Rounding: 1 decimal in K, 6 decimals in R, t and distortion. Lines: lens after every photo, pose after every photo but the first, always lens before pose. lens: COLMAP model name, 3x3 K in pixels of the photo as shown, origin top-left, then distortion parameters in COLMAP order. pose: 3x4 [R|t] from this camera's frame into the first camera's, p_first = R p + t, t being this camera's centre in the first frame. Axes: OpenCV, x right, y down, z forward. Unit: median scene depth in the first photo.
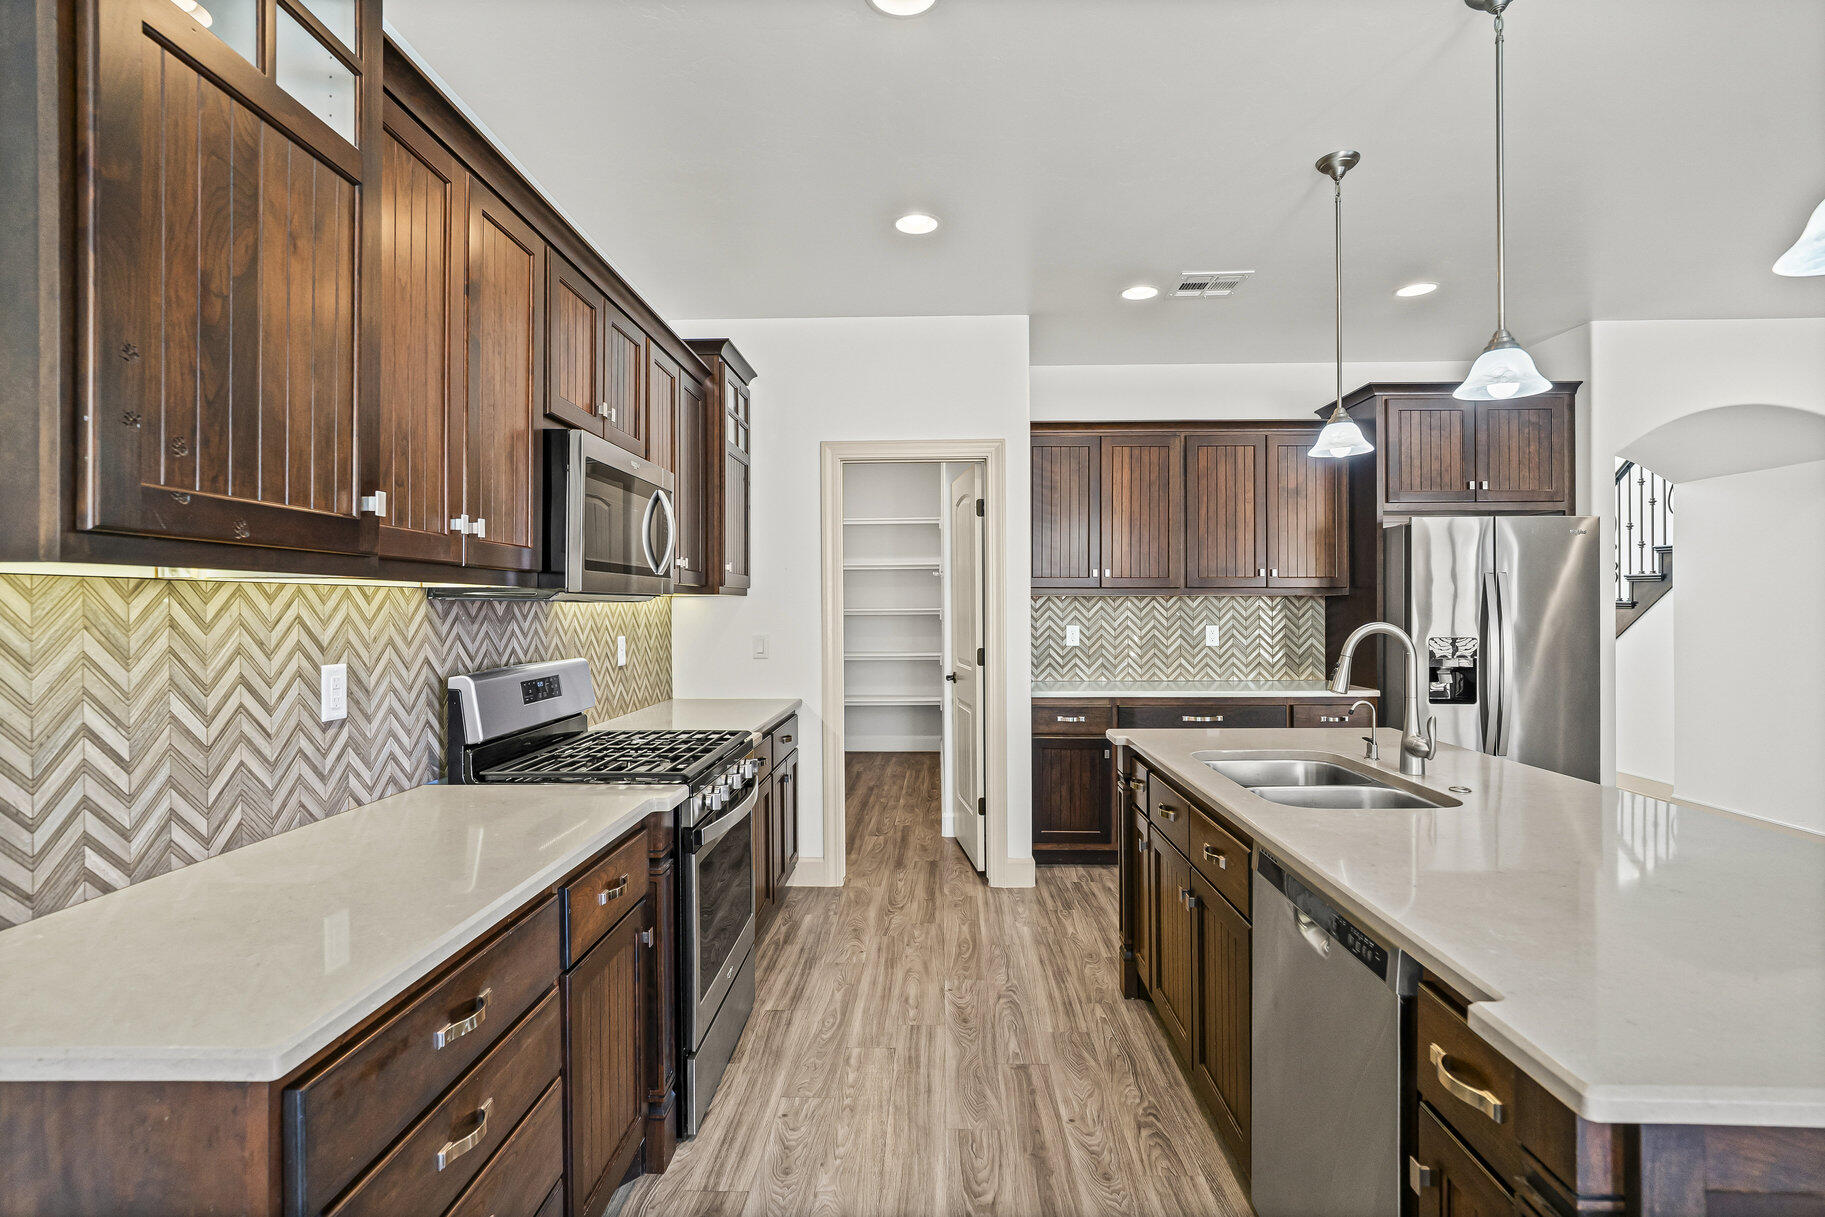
lens RADIAL K [[879.3, 0, 910.3], [0, 879.3, 604.1], [0, 0, 1]] dist [-0.002275, 0.000839]
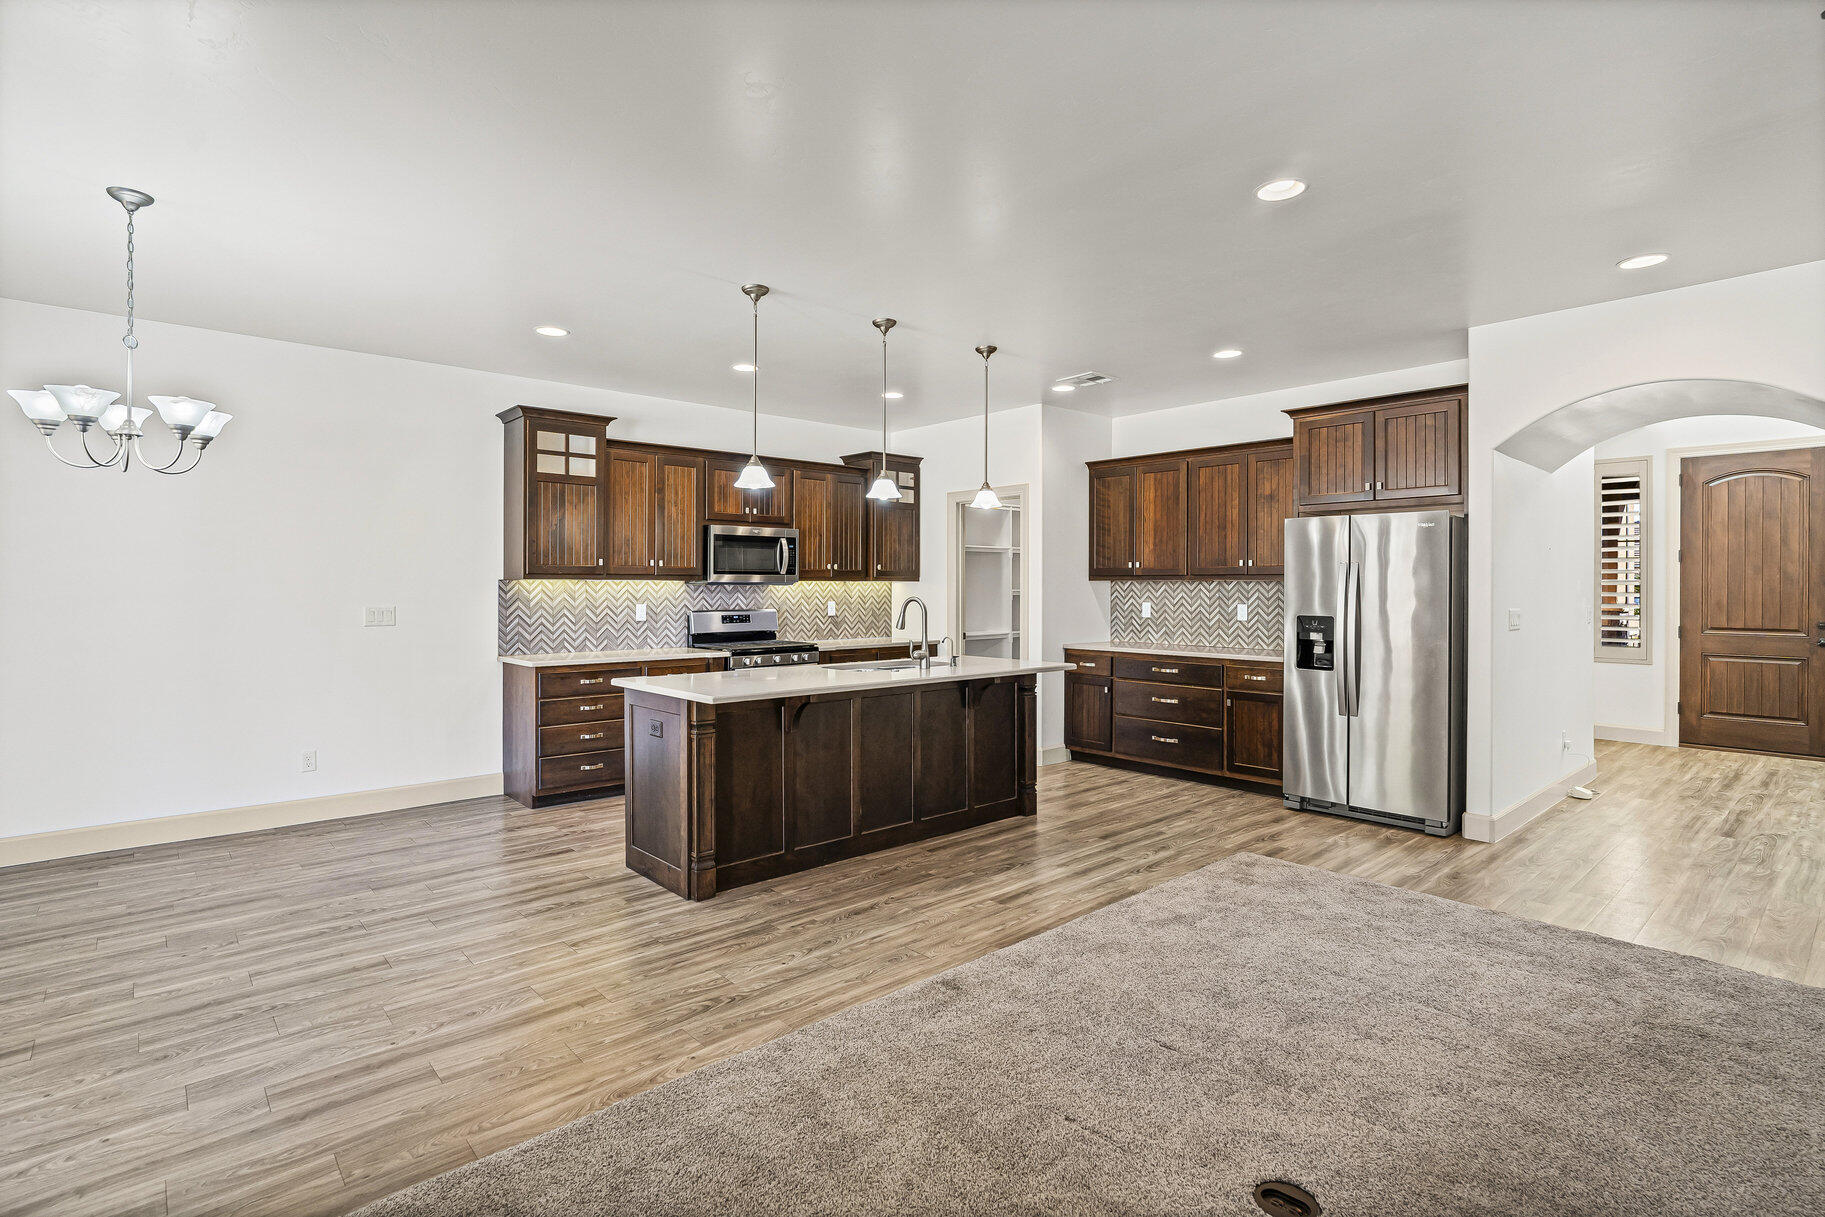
lens RADIAL K [[879.3, 0, 912.7], [0, 879.3, 589.3], [0, 0, 1]] dist [-0.002275, 0.000839]
pose [[0.696002, 0.004693, -0.718025, 1.727738], [-0.001677, 0.999987, 0.004910, -0.004650], [0.718038, -0.002213, 0.696000, -0.413175]]
